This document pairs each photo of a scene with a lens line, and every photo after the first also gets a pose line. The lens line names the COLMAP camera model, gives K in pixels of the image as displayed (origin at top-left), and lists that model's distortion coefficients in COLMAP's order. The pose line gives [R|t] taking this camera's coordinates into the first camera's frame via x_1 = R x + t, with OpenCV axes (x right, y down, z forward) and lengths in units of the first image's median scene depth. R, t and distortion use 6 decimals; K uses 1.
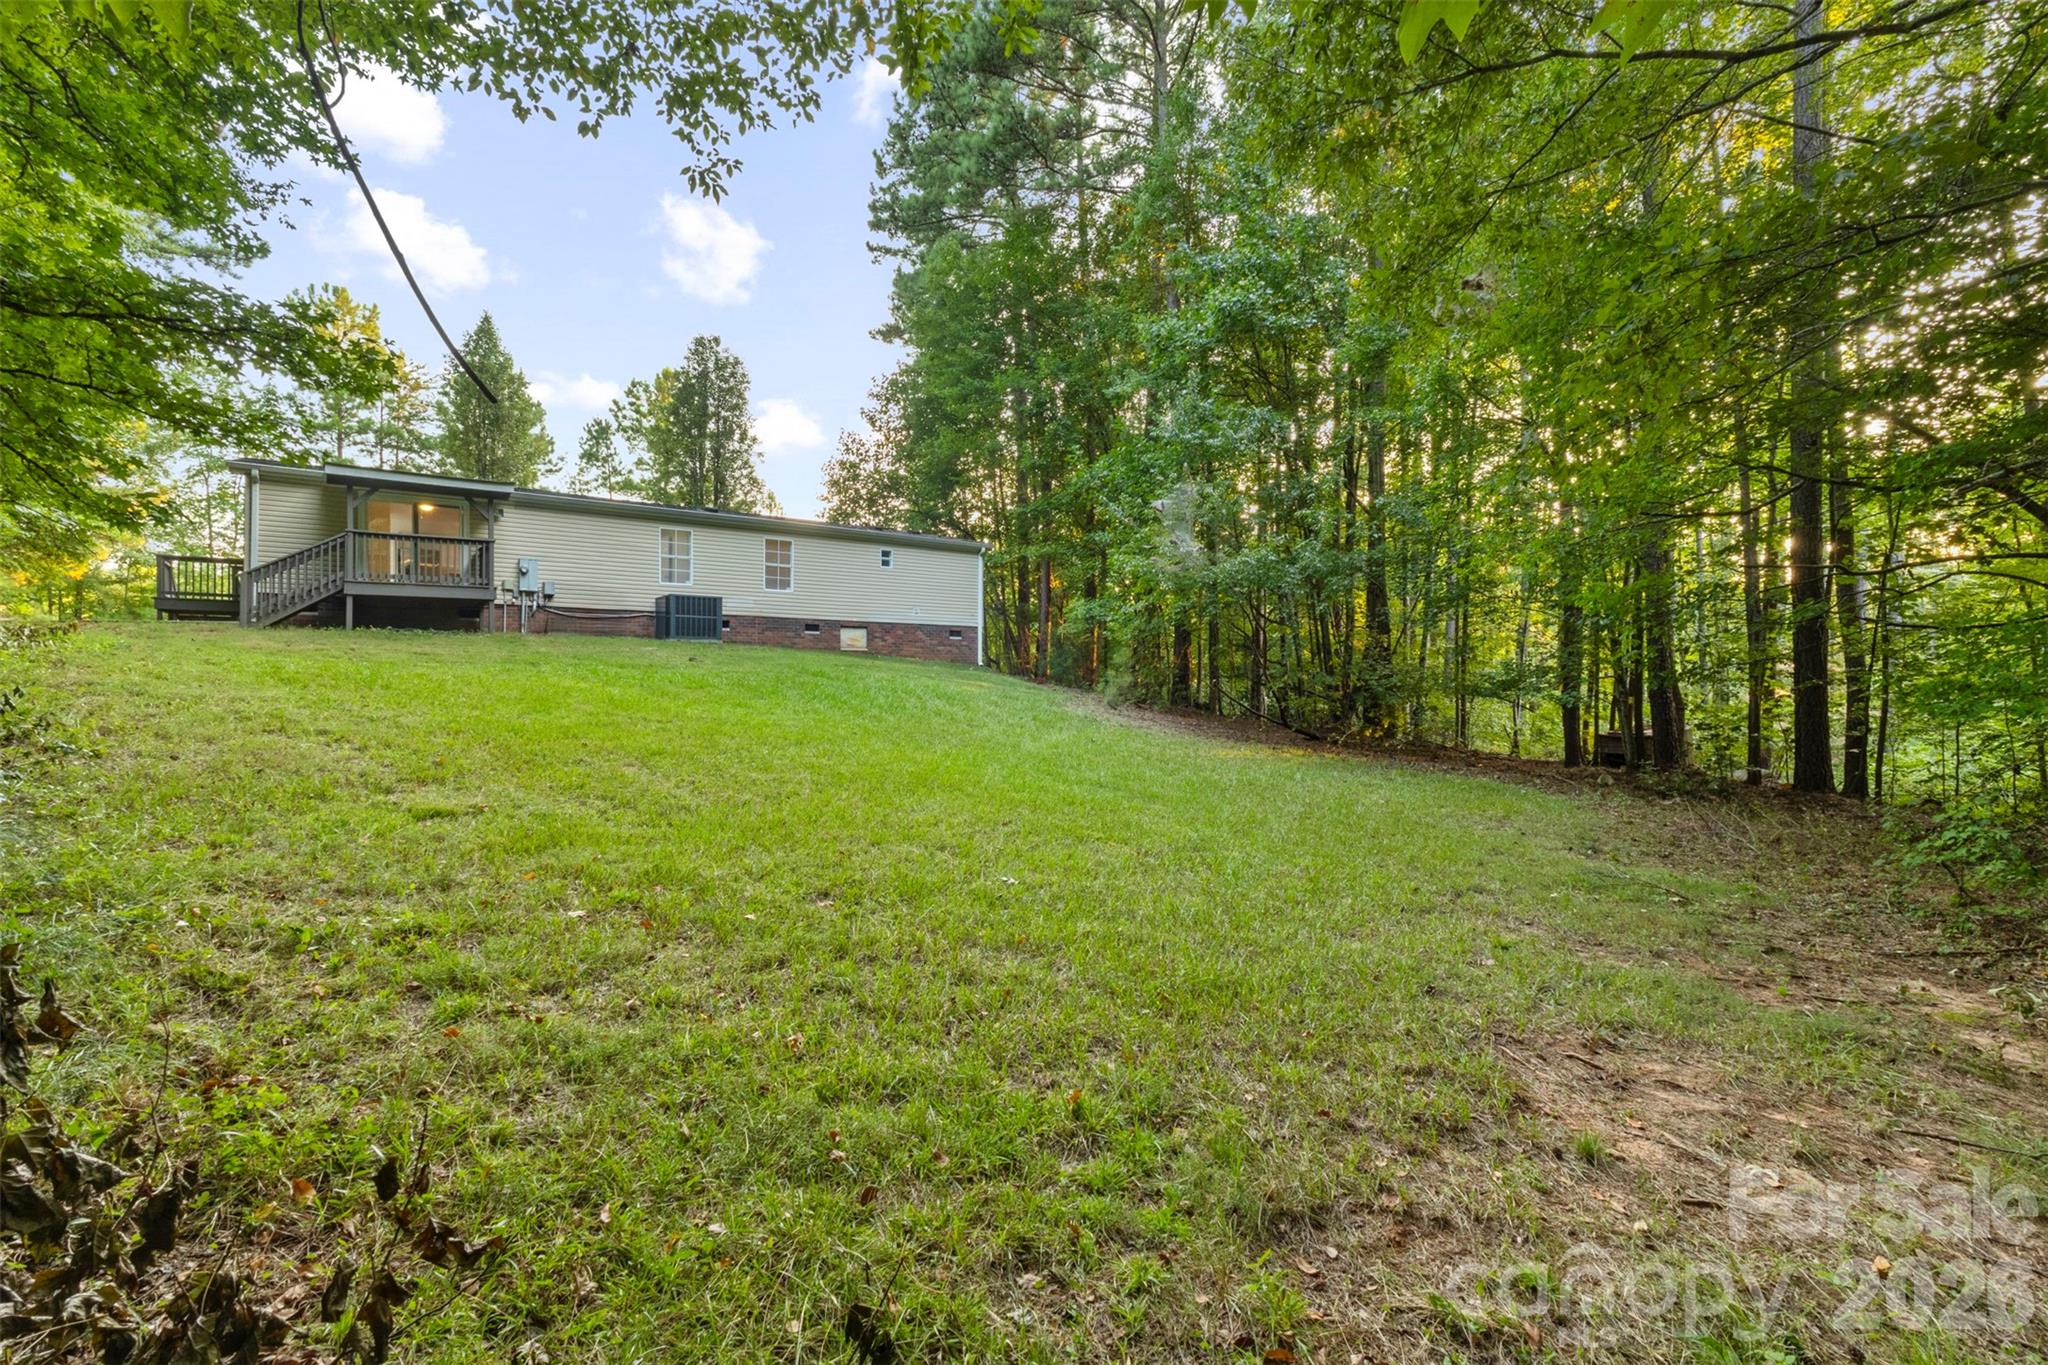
lens RADIAL K [[949.6, 0, 1024.7], [0, 949.6, 695.2], [0, 0, 1]] dist [0.004113, 0.001405]
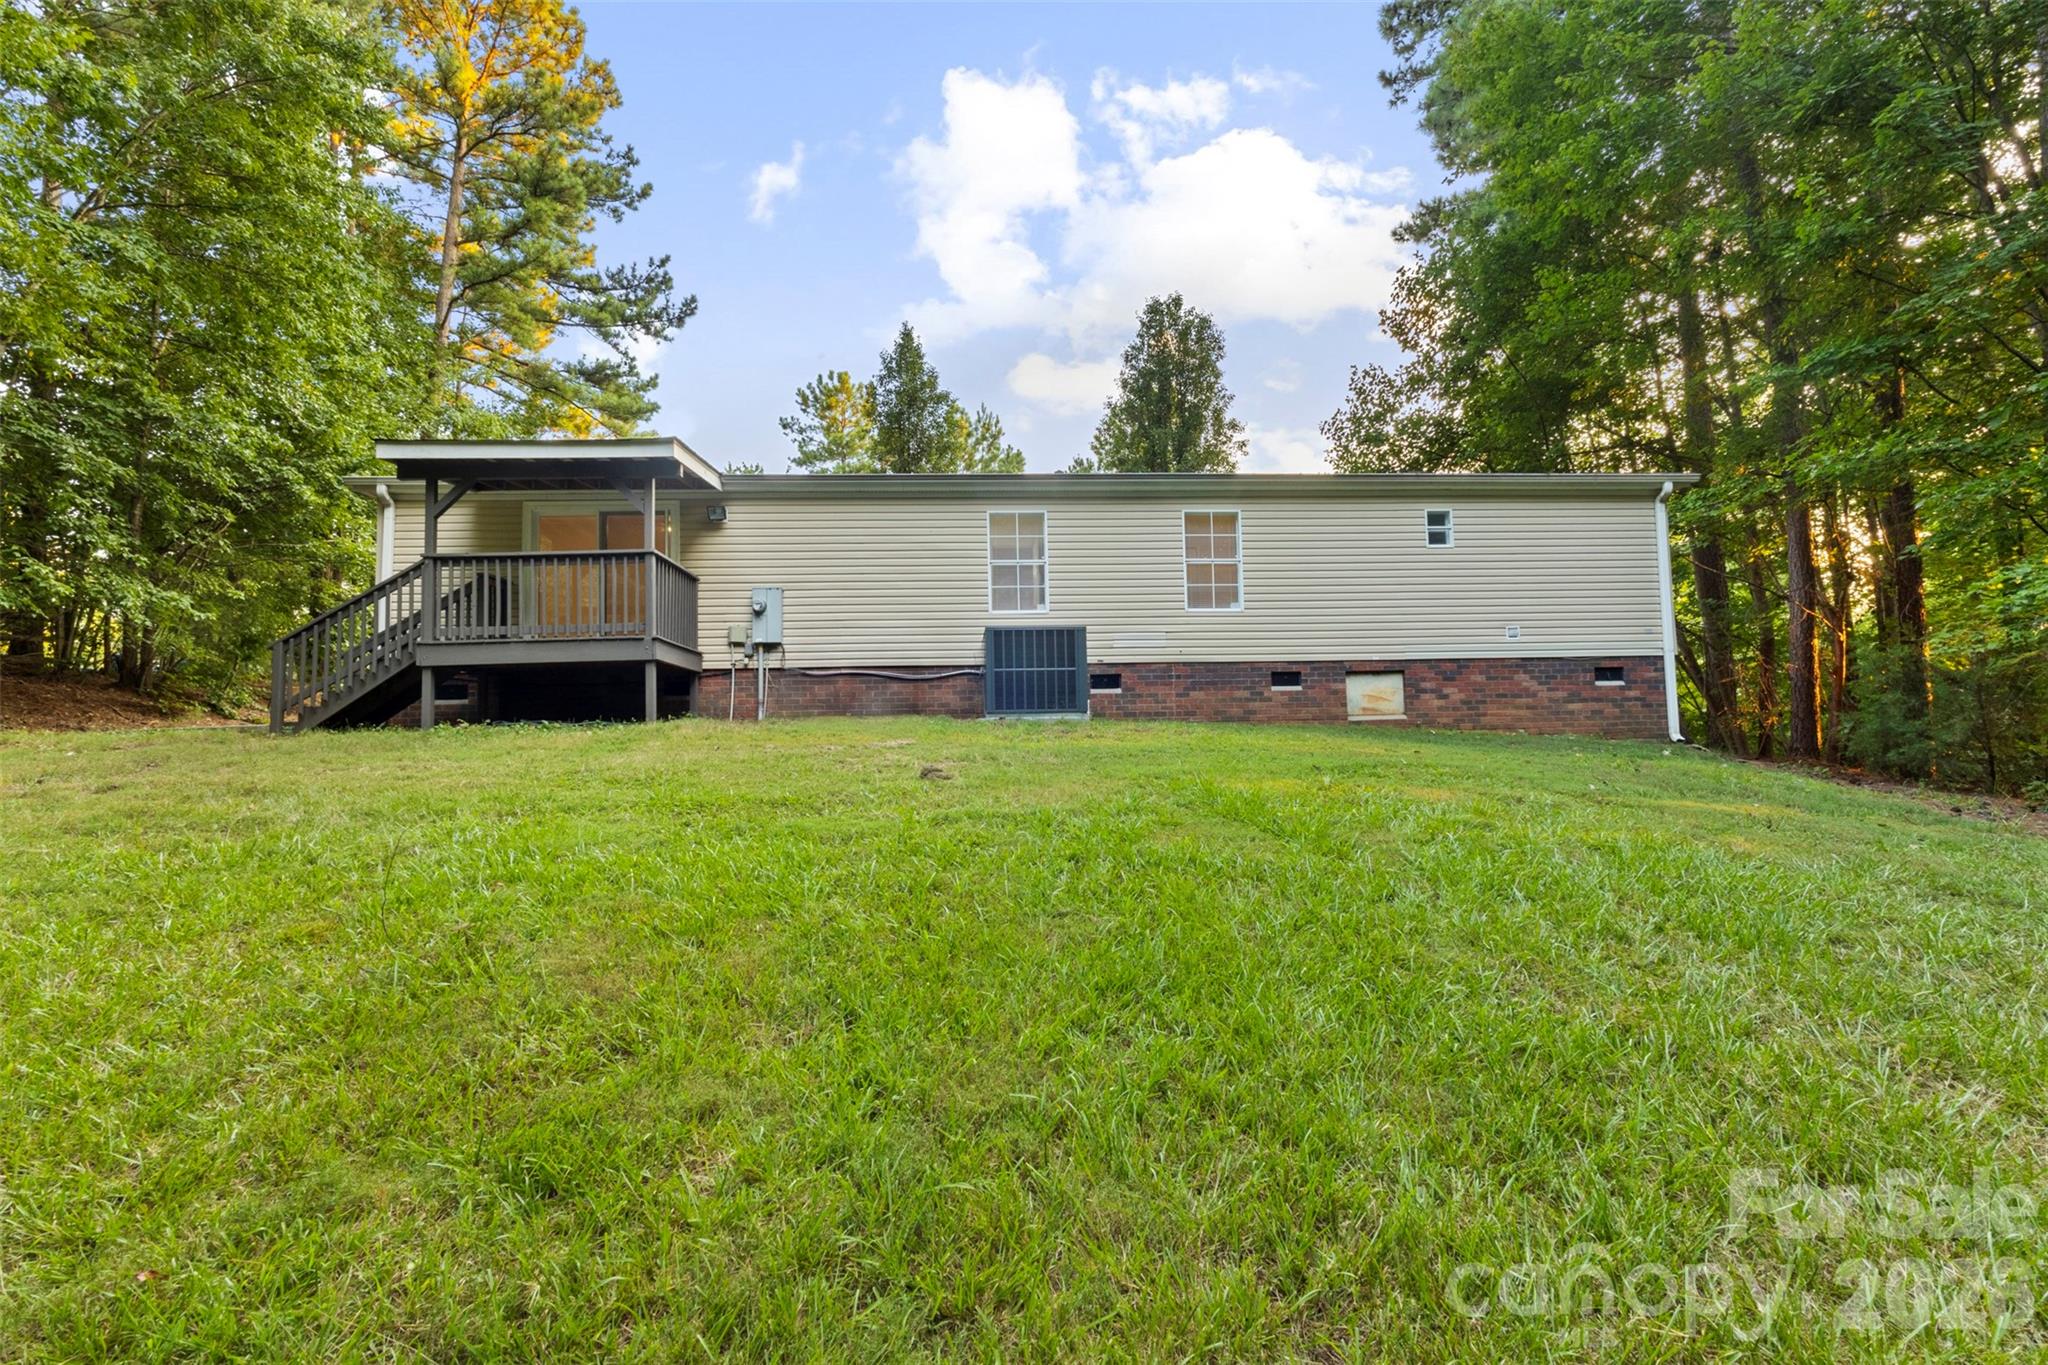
lens RADIAL K [[949.6, 0, 1026.1], [0, 949.6, 676.7], [0, 0, 1]] dist [0.004113, 0.001405]
pose [[0.846980, -0.059899, -0.528239, -0.058767], [0.017749, 0.996264, -0.084511, -0.025058], [0.531328, 0.062204, 0.844880, 0.392234]]
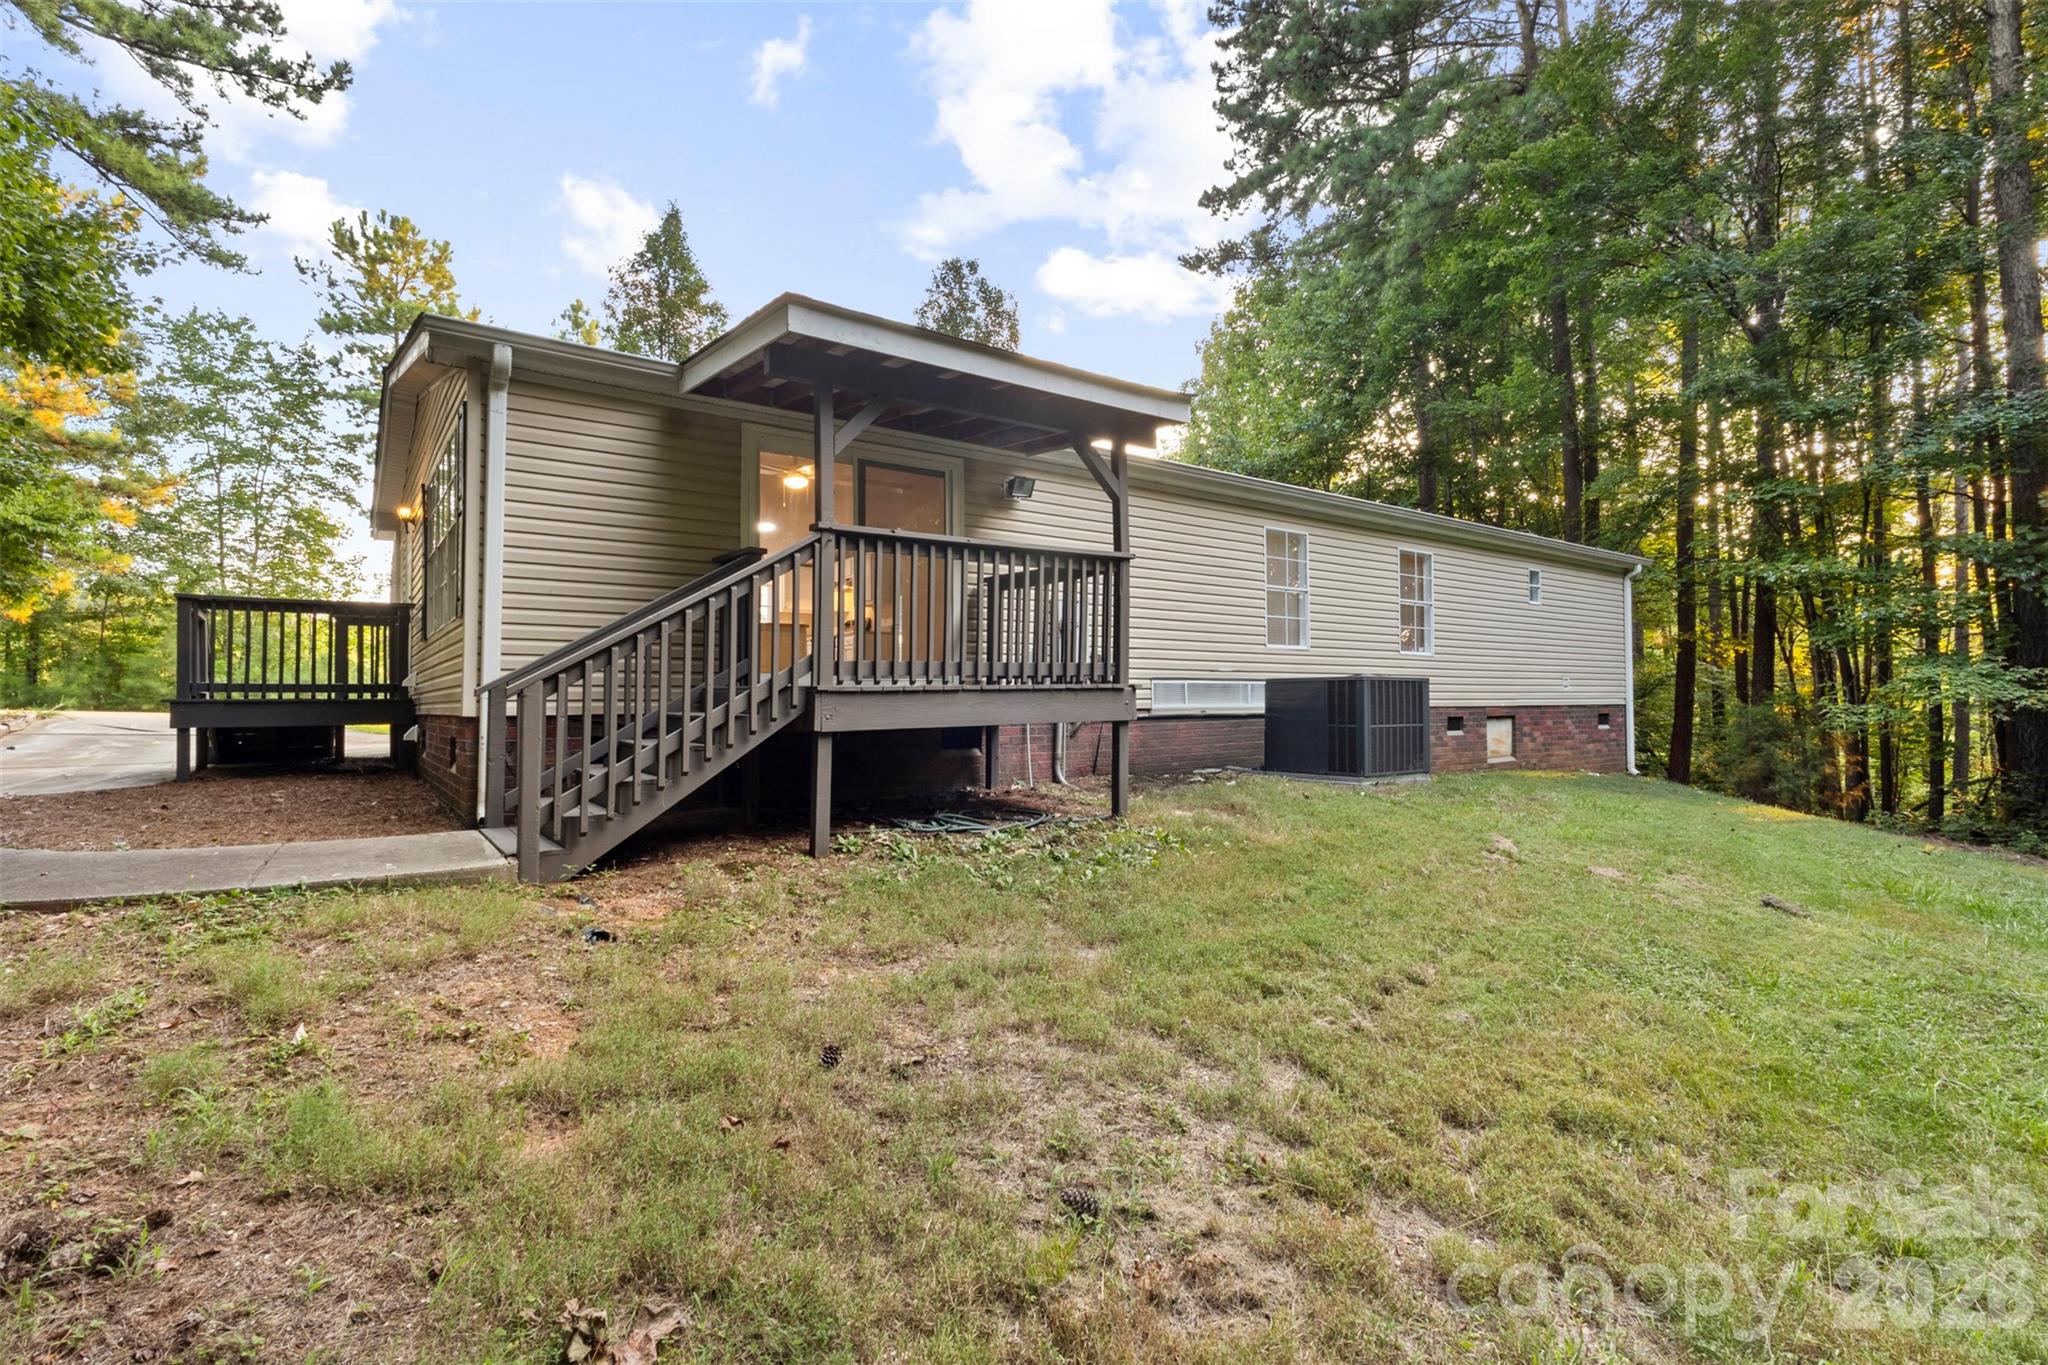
lens RADIAL K [[949.6, 0, 1020.9], [0, 949.6, 686.1], [0, 0, 1]] dist [0.004113, 0.001405]
pose [[0.999912, -0.006089, 0.011769, -0.358198], [0.006358, 0.999717, -0.022928, -0.062468], [-0.011626, 0.023000, 0.999668, 0.379543]]
